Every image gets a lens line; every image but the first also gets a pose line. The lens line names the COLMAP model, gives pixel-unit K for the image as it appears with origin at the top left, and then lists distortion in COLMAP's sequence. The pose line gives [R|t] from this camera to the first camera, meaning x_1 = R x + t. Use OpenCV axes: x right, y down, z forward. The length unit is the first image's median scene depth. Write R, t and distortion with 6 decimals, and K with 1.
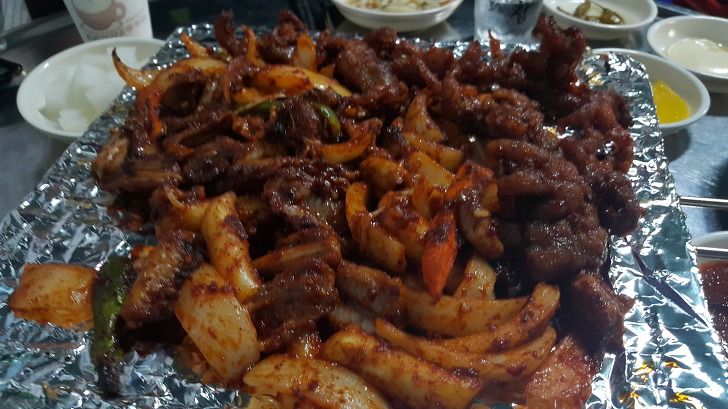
lens RADIAL K [[649.1, 0, 364.0], [0, 649.1, 204.5], [0, 0, 1]] dist [0.184216, -0.580188]
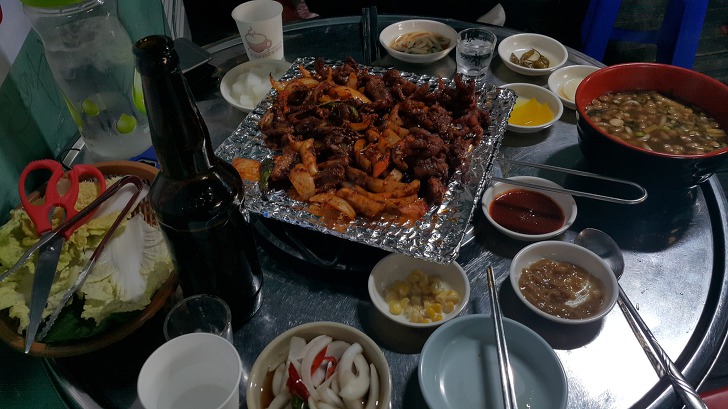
lens RADIAL K [[649.1, 0, 364.0], [0, 649.1, 204.5], [0, 0, 1]] dist [0.184216, -0.580188]
pose [[0.984429, 0.104597, -0.141280, 0.375102], [-0.099750, 0.994168, 0.040983, 0.111917], [0.144742, -0.026253, 0.989121, -1.468103]]
